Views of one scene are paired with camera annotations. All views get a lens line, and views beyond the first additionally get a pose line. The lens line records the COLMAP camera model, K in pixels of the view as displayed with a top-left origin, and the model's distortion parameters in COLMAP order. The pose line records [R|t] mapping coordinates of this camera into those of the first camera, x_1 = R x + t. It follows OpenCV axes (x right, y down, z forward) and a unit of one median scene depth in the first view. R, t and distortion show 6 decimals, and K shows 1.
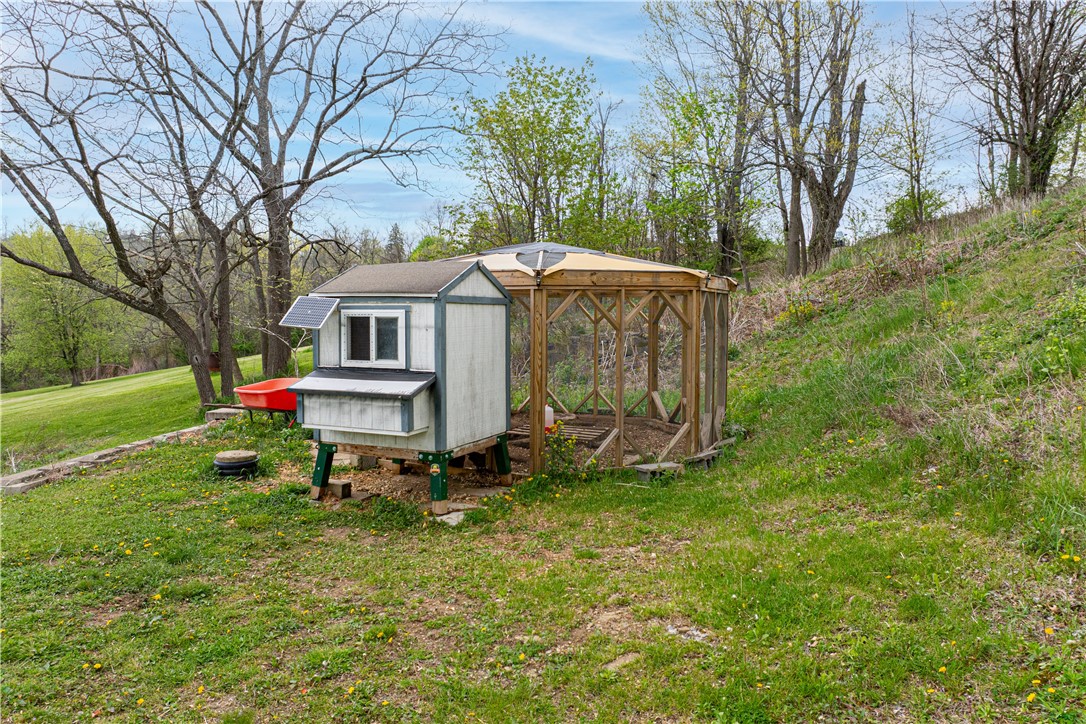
lens RADIAL K [[797.3, 0, 543.0], [0, 797.3, 362.0], [0, 0, 1]] dist [-0.000880, -0.002035]
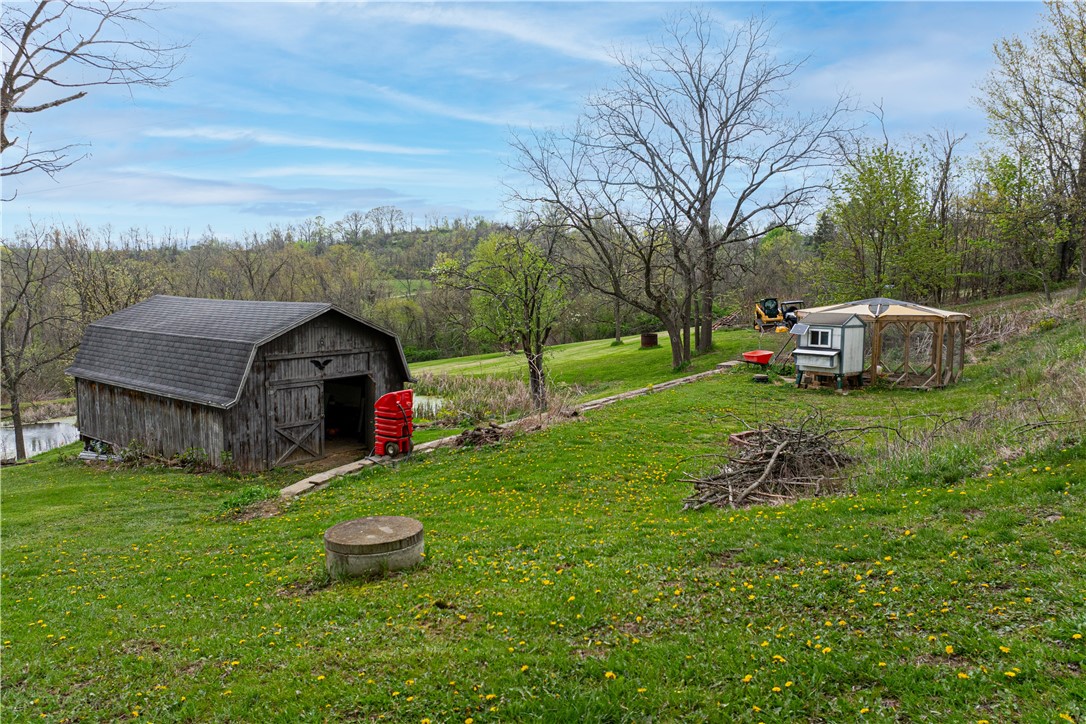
lens RADIAL K [[797.3, 0, 543.0], [0, 797.3, 362.0], [0, 0, 1]] dist [-0.000880, -0.002035]
pose [[0.916687, 0.045763, -0.396977, 0.042028], [-0.037121, 0.998877, 0.029430, 0.013142], [0.397878, -0.012242, 0.917356, -2.285965]]
